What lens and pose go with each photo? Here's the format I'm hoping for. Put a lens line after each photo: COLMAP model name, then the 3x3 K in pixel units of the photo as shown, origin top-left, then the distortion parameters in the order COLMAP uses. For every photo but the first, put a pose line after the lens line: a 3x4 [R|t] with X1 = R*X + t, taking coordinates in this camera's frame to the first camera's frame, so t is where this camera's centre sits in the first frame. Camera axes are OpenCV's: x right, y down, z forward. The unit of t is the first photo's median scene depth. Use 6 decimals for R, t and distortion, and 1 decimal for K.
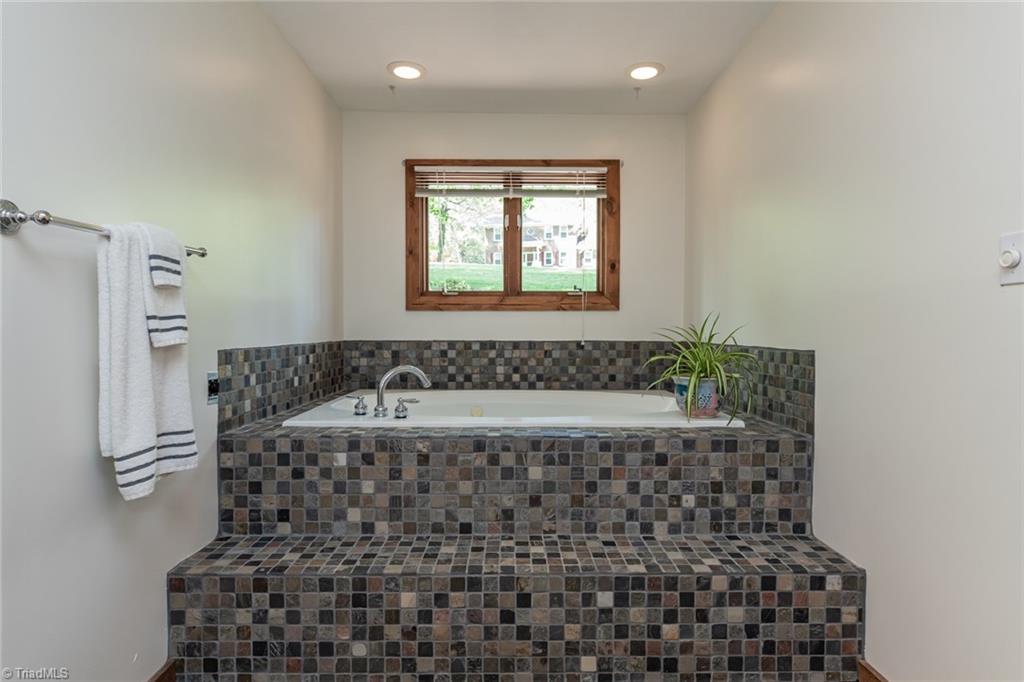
lens RADIAL K [[559.8, 0, 512.0], [0, 559.8, 341.0], [0, 0, 1]] dist [0.001362, 0.000144]
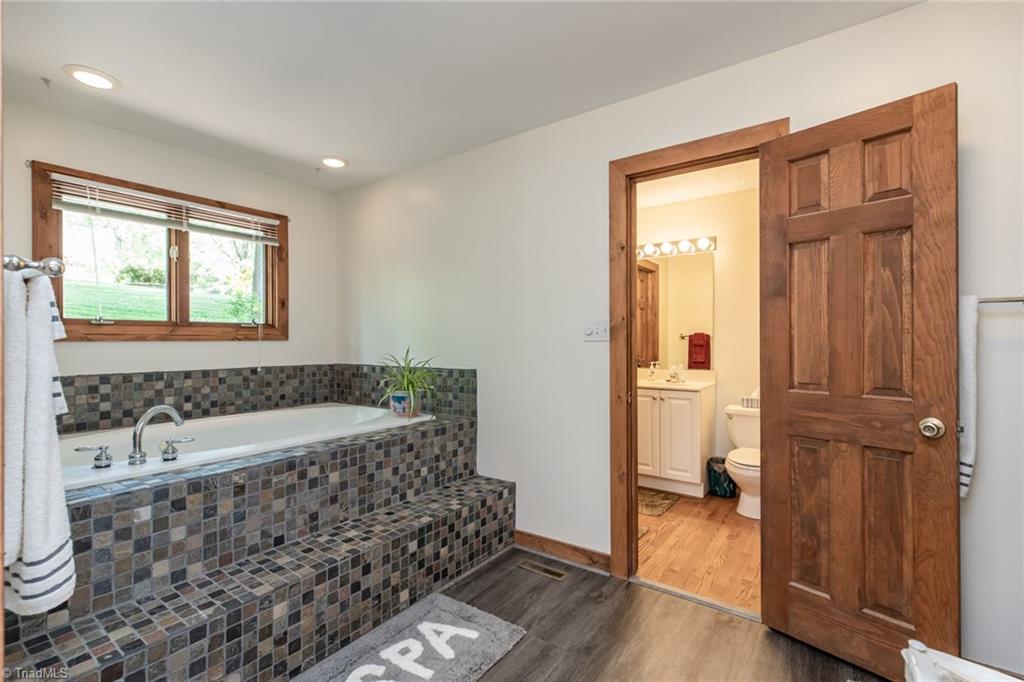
lens RADIAL K [[458.6, 0, 512.0], [0, 458.6, 341.0], [0, 0, 1]] dist [-0.000406, -0.000065]
pose [[0.592823, -0.004694, 0.805319, -0.555969], [0.024722, 0.999618, -0.012373, -0.051301], [-0.804953, 0.027244, 0.592713, 0.047864]]
